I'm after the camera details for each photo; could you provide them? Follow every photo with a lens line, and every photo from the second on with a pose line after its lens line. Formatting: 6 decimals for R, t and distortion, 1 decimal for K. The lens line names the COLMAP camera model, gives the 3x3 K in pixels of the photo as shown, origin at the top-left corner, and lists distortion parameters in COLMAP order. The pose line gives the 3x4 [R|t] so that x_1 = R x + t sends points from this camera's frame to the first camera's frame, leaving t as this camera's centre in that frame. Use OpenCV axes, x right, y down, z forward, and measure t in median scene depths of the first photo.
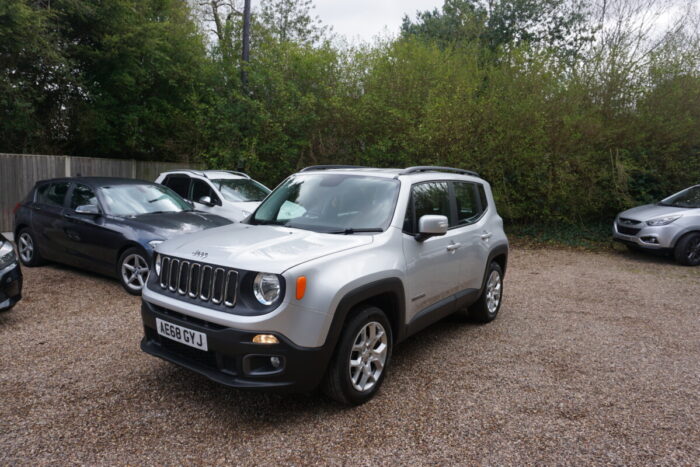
lens RADIAL K [[468.3, 0, 351.4], [0, 468.3, 227.2], [0, 0, 1]] dist [-0.042818, 0.029914]
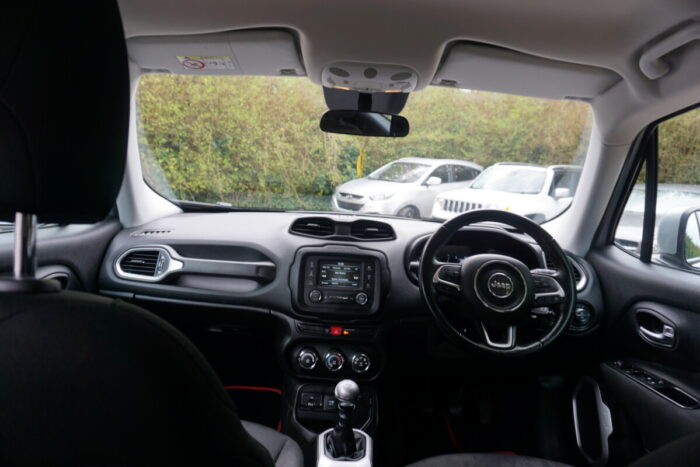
lens RADIAL K [[468.3, 0, 349.5], [0, 468.3, 234.0], [0, 0, 1]] dist [-0.042818, 0.029914]
pose [[0.768258, -0.057796, 0.637526, -0.015315], [0.013290, 0.997141, 0.074382, -0.006159], [-0.640002, -0.048671, 0.766830, 0.246271]]
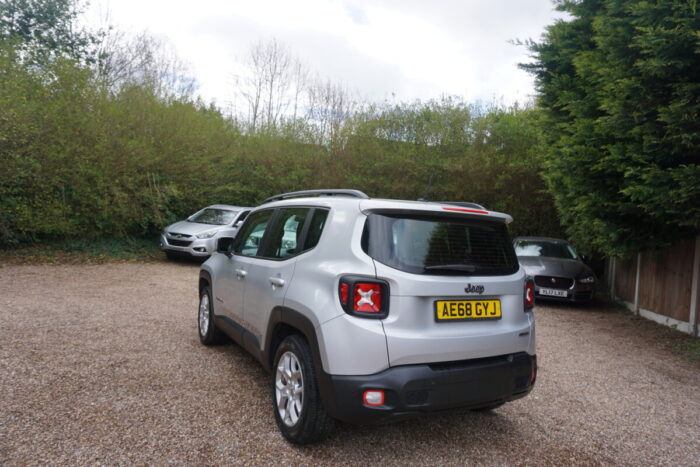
lens RADIAL K [[468.3, 0, 347.2], [0, 468.3, 231.9], [0, 0, 1]] dist [-0.042818, 0.029914]
pose [[0.364696, -0.014051, 0.931021, -0.369466], [0.022696, 0.999723, 0.006197, -0.018253], [-0.930850, 0.018871, 0.364914, 0.121300]]
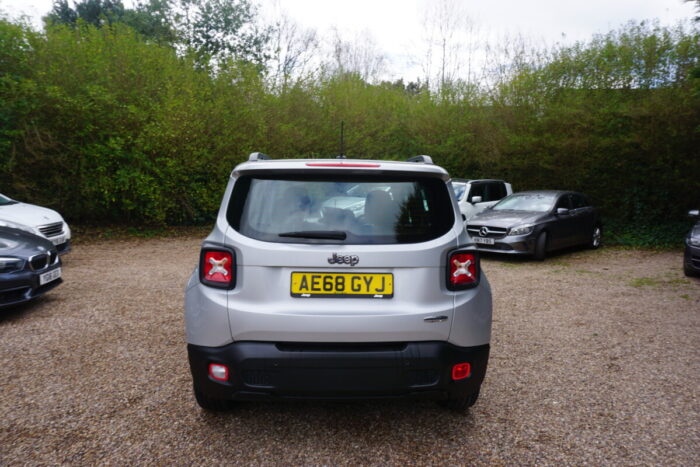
lens RADIAL K [[468.3, 0, 346.6], [0, 468.3, 231.6], [0, 0, 1]] dist [-0.042818, 0.029914]
pose [[0.741027, -0.078325, 0.666891, -0.241266], [0.064352, 0.996886, 0.045576, -0.005638], [-0.668384, 0.009143, 0.743760, -0.015139]]
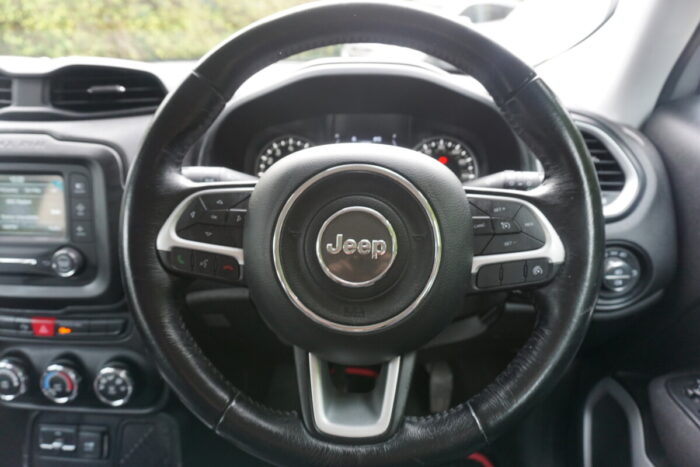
lens RADIAL K [[468.3, 0, 350.0], [0, 468.3, 231.7], [0, 0, 1]] dist [-0.042818, 0.029914]
pose [[0.806582, -0.261779, 0.529997, 0.058756], [0.076097, 0.935118, 0.346070, 0.001078], [-0.586204, -0.238803, 0.774170, 0.278573]]
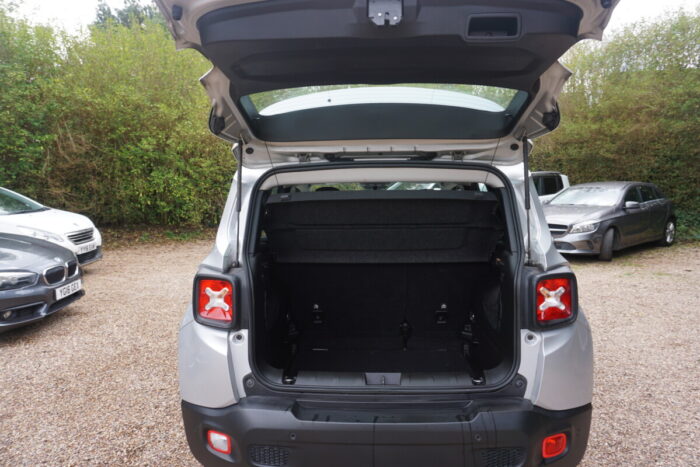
lens RADIAL K [[468.3, 0, 348.7], [0, 468.3, 227.9], [0, 0, 1]] dist [-0.042818, 0.029914]
pose [[0.794510, -0.092212, 0.600209, -0.198029], [0.085894, 0.995531, 0.039246, -0.011023], [-0.601145, 0.020373, 0.798880, 0.031727]]
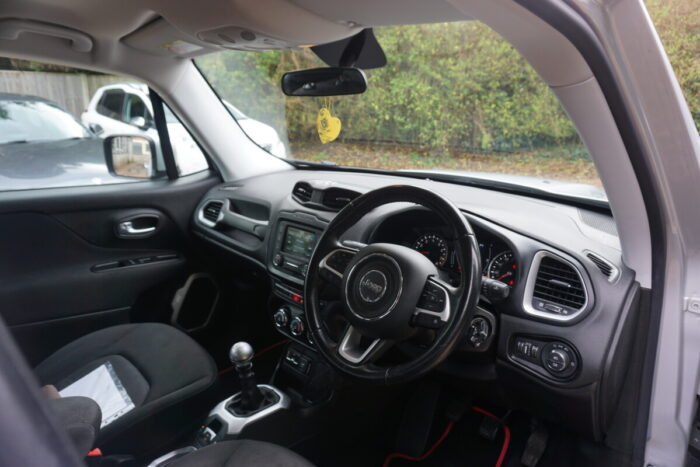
lens RADIAL K [[468.3, 0, 349.9], [0, 468.3, 232.8], [0, 0, 1]] dist [-0.042818, 0.029914]
pose [[0.995440, -0.004681, -0.095273, 0.080461], [0.021813, 0.983501, 0.179584, -0.010257], [0.092860, -0.180844, 0.979118, 0.225545]]
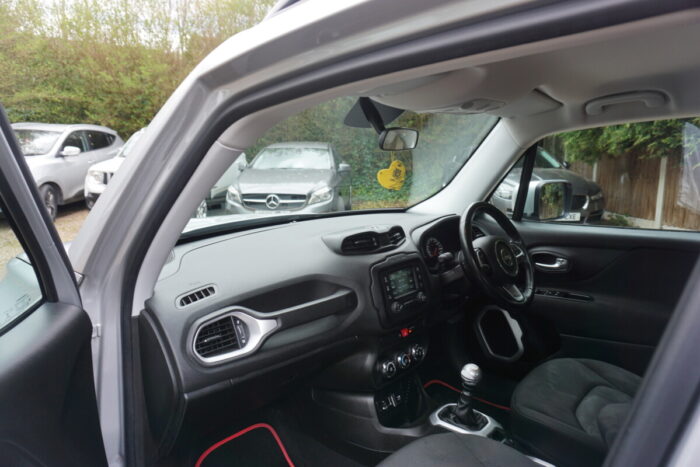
lens RADIAL K [[468.3, 0, 349.1], [0, 468.3, 235.1], [0, 0, 1]] dist [-0.042818, 0.029914]
pose [[0.041172, -0.210949, 0.976630, -0.065593], [0.075870, 0.975296, 0.207462, -0.027450], [-0.996267, 0.065555, 0.056160, 0.349416]]
